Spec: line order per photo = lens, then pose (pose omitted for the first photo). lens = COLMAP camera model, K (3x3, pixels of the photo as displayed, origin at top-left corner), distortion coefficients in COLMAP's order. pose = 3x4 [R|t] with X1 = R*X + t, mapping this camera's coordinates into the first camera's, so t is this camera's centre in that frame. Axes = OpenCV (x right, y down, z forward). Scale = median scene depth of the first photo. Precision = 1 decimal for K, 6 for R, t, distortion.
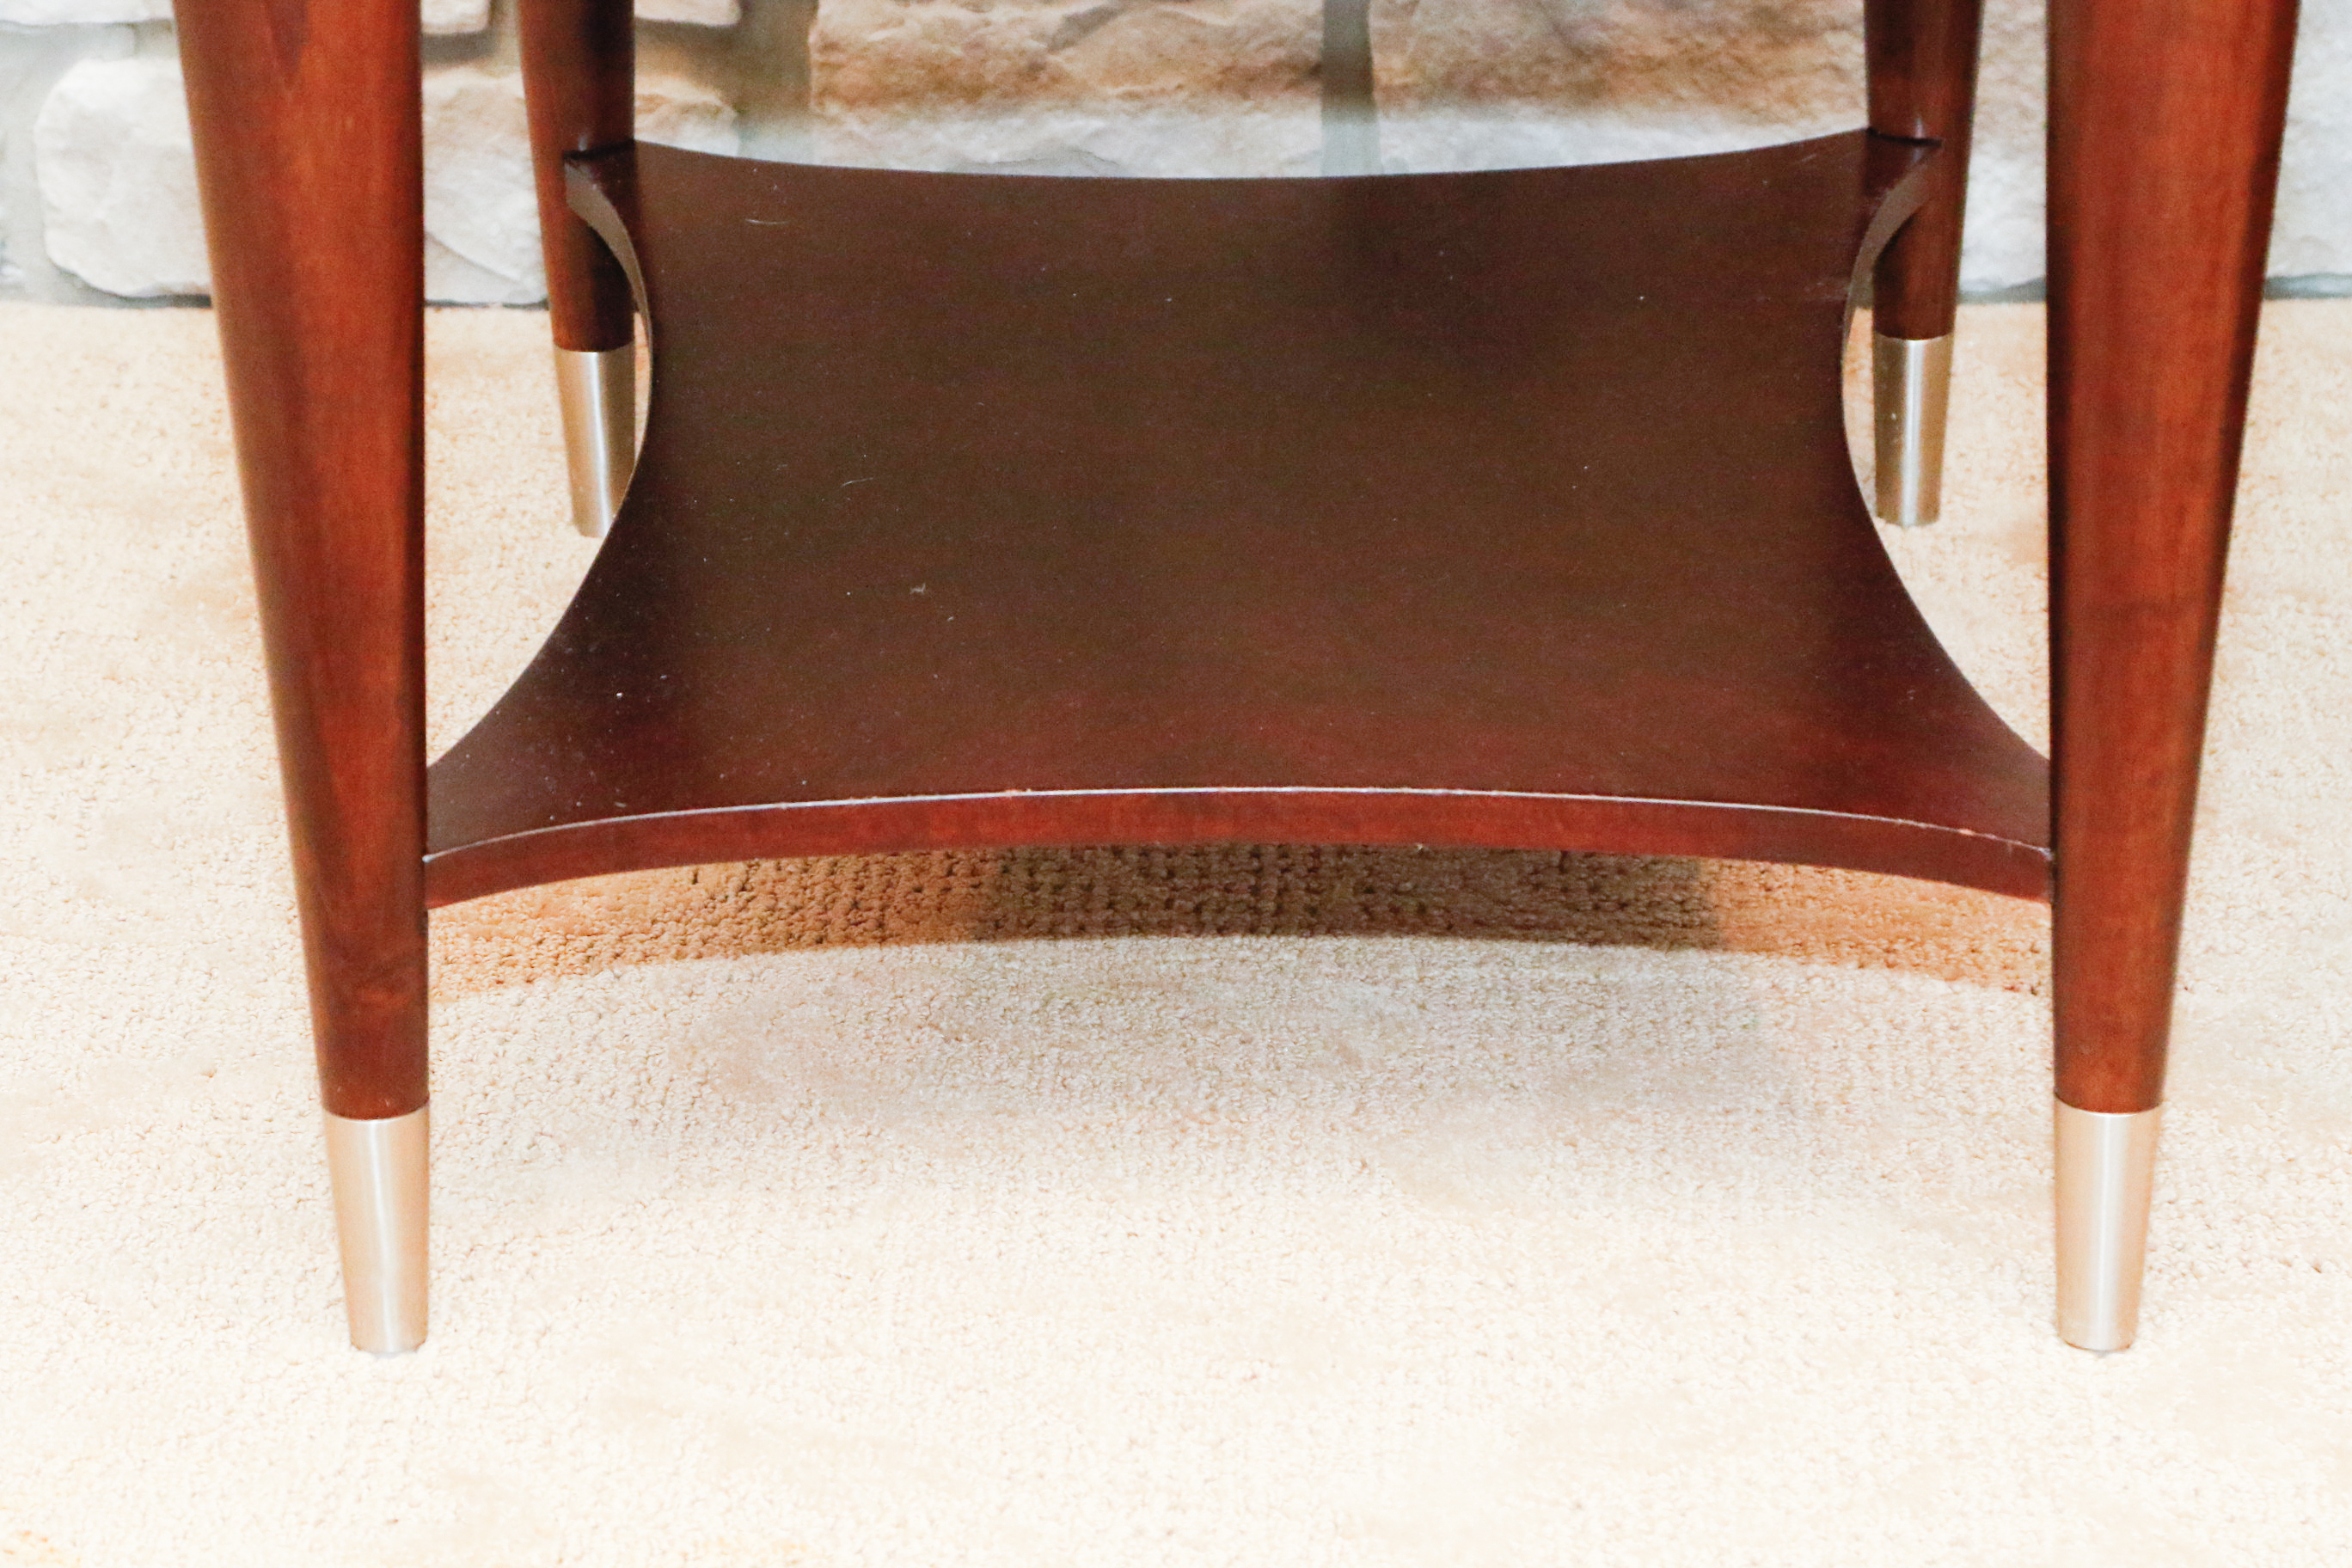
lens RADIAL K [[6076.2, 0, 1163.1], [0, 6076.2, 759.2], [0, 0, 1]] dist [0.219274, 0.000000]
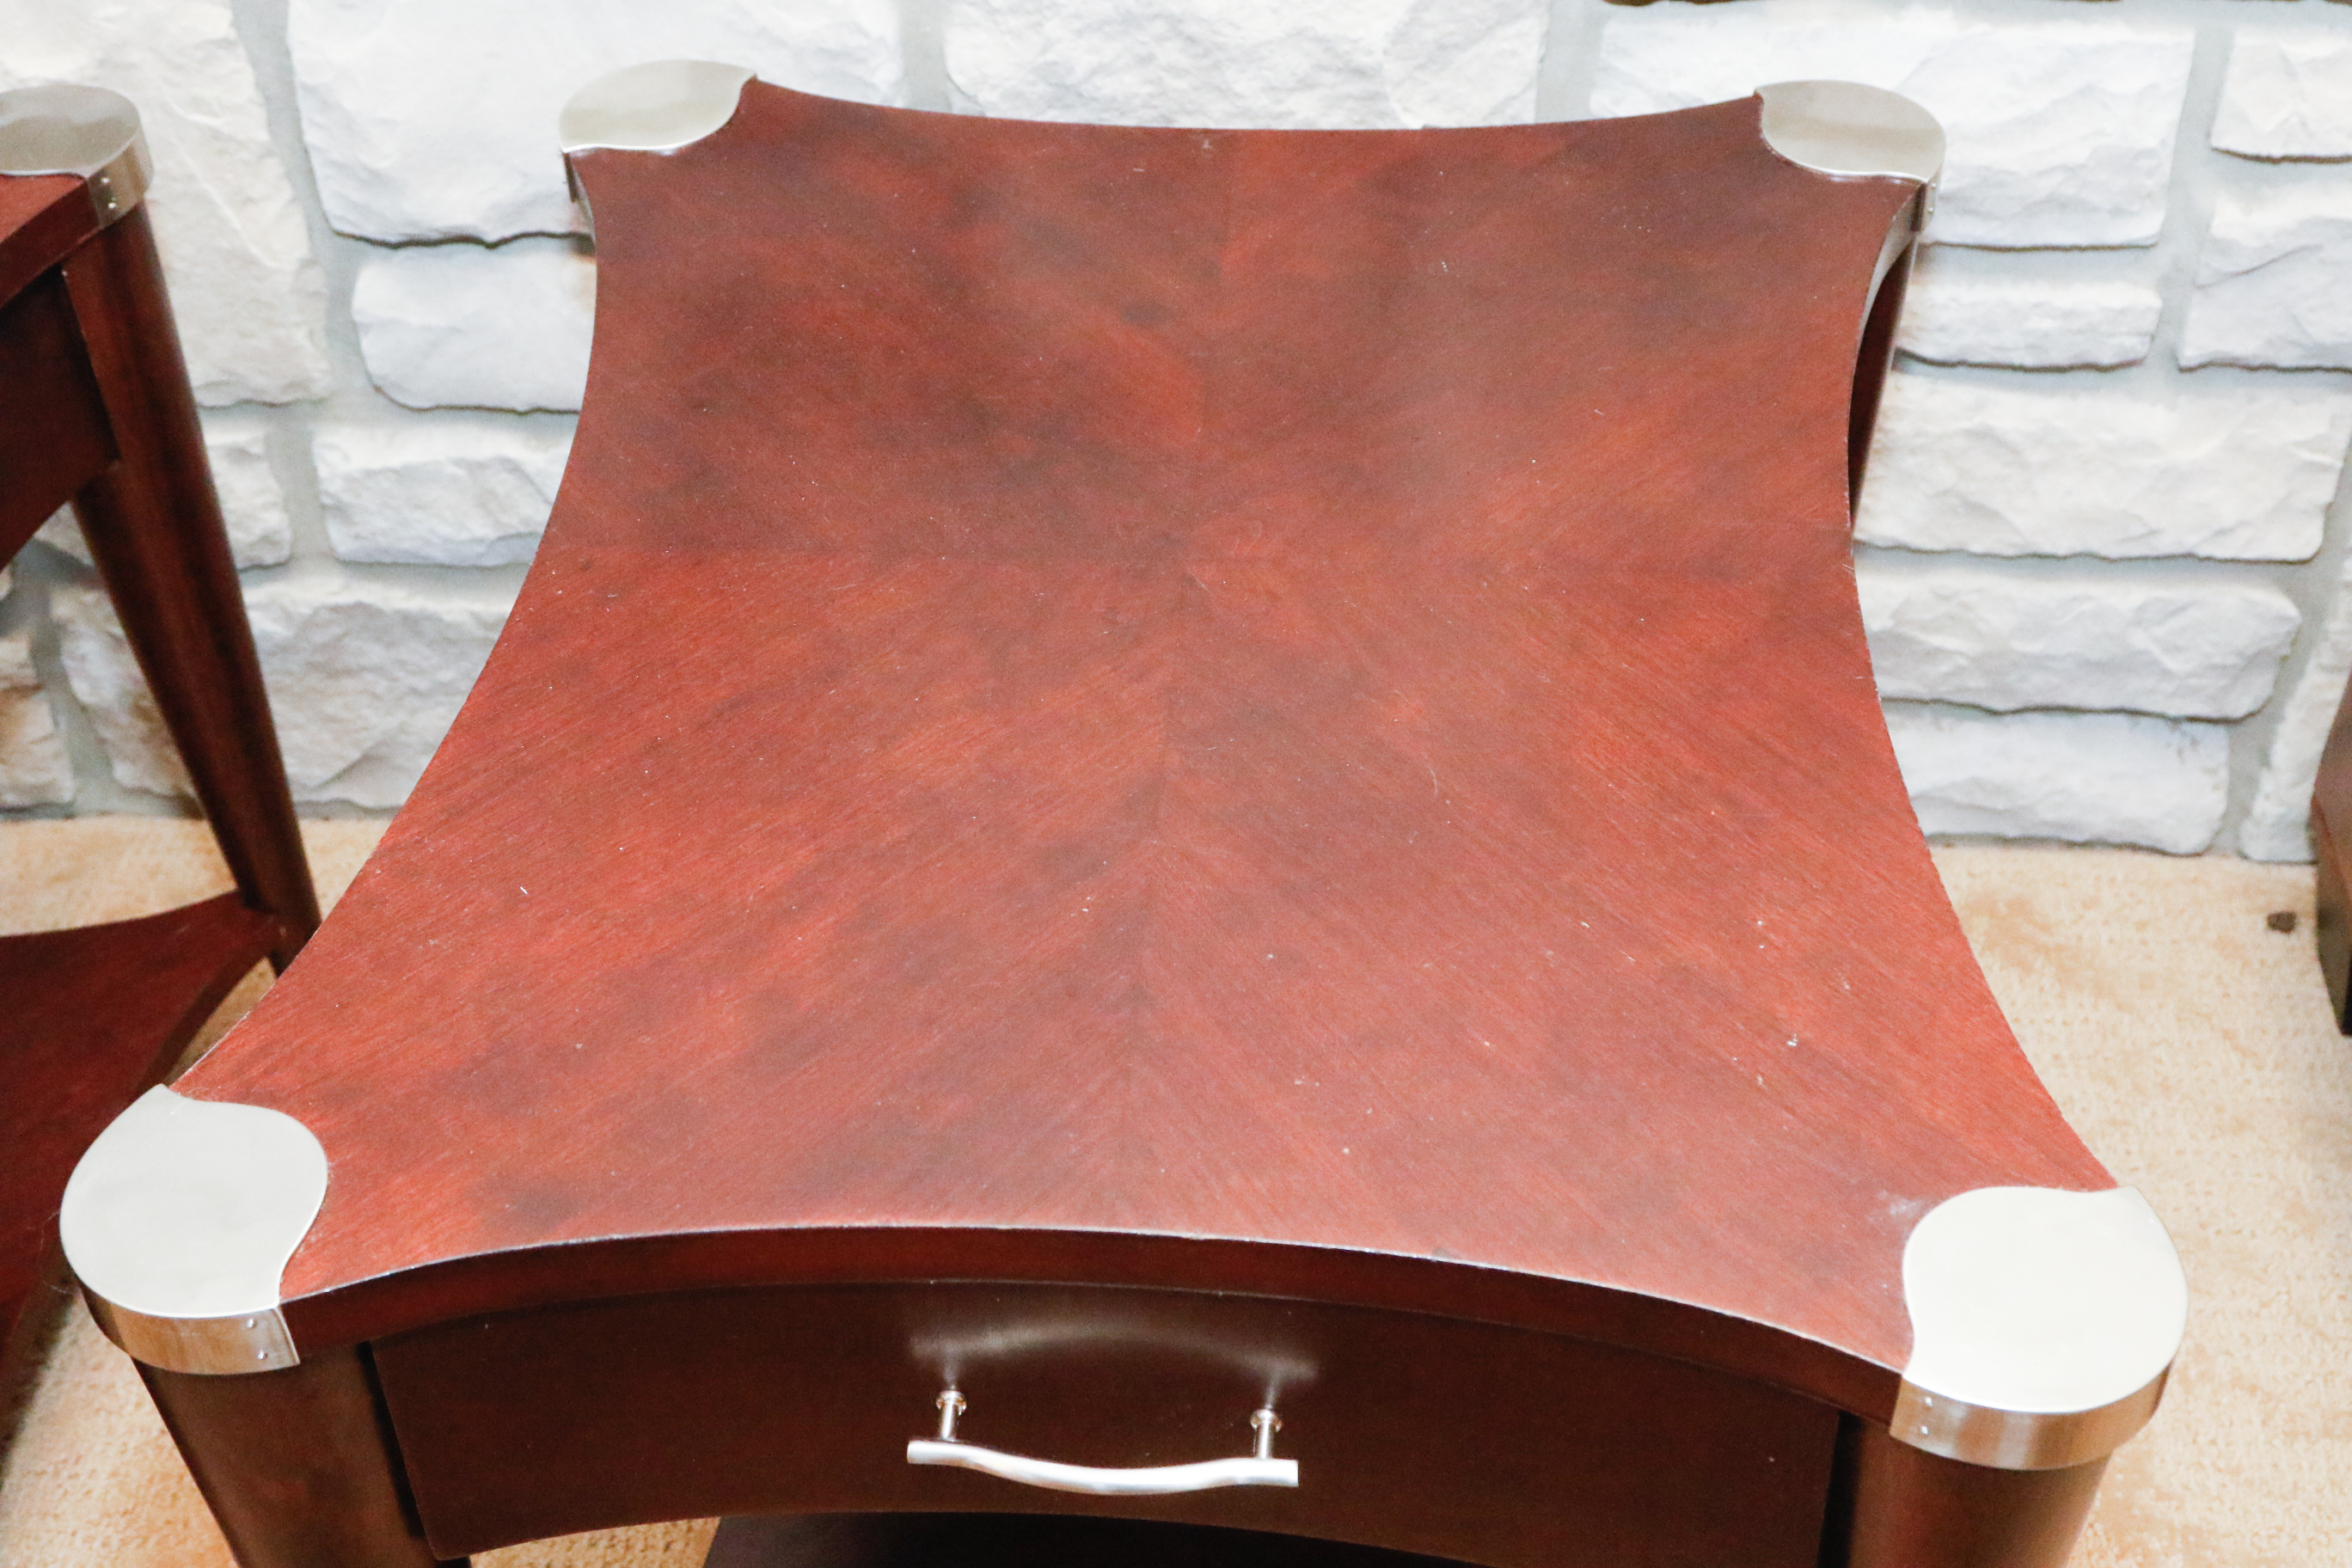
lens RADIAL K [[3006.2, 0, 1170.1], [0, 3006.2, 809.2], [0, 0, 1]] dist [-0.063499, 0.000000]
pose [[0.999770, -0.004299, -0.021017, 0.359960], [0.010332, 0.955094, 0.296123, -0.337804], [0.018800, -0.296272, 0.954918, 0.342137]]
